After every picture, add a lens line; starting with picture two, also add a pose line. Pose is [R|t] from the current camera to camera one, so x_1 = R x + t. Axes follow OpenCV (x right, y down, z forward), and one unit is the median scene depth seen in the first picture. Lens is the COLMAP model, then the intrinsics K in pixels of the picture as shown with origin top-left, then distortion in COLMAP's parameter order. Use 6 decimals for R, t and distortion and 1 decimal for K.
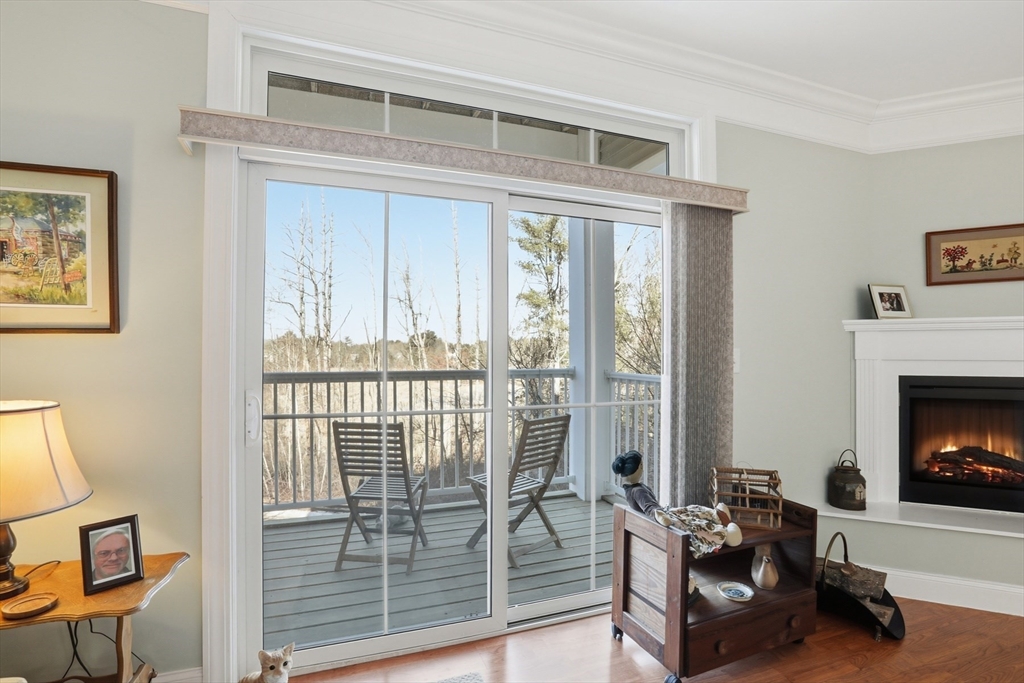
lens RADIAL K [[483.2, 0, 515.7], [0, 483.2, 355.6], [0, 0, 1]] dist [-0.006741, -0.000391]
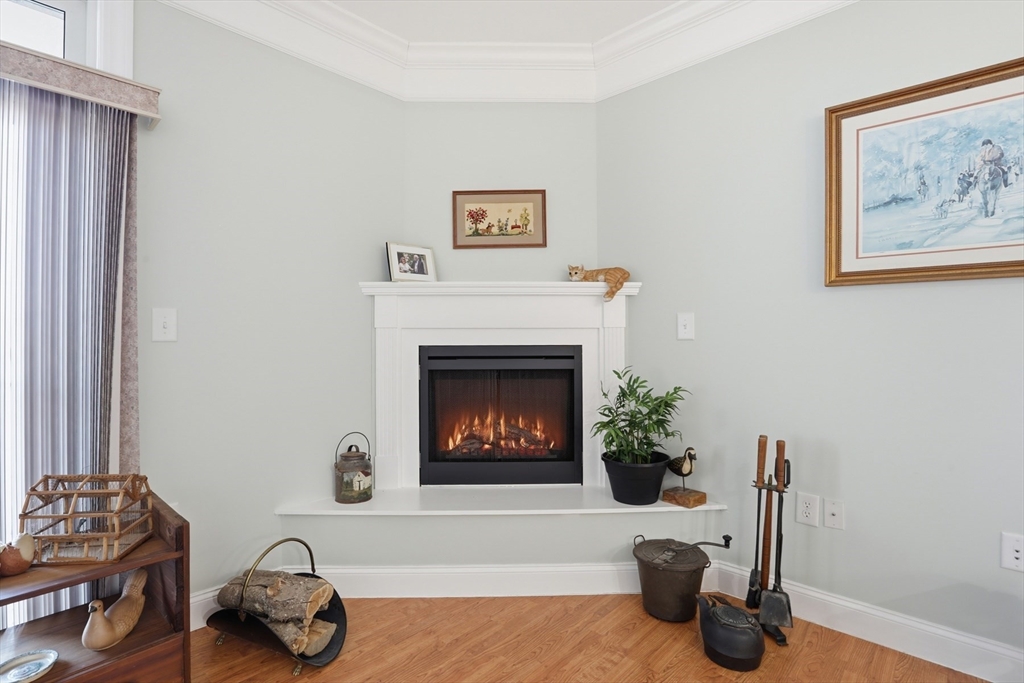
lens RADIAL K [[468.3, 0, 511.8], [0, 468.3, 346.9], [0, 0, 1]] dist [-0.039283, 0.011575]
pose [[0.919359, -0.002489, 0.393412, 0.615718], [-0.000287, 0.999975, 0.006997, 0.037586], [-0.393419, -0.006546, 0.919336, 0.130657]]
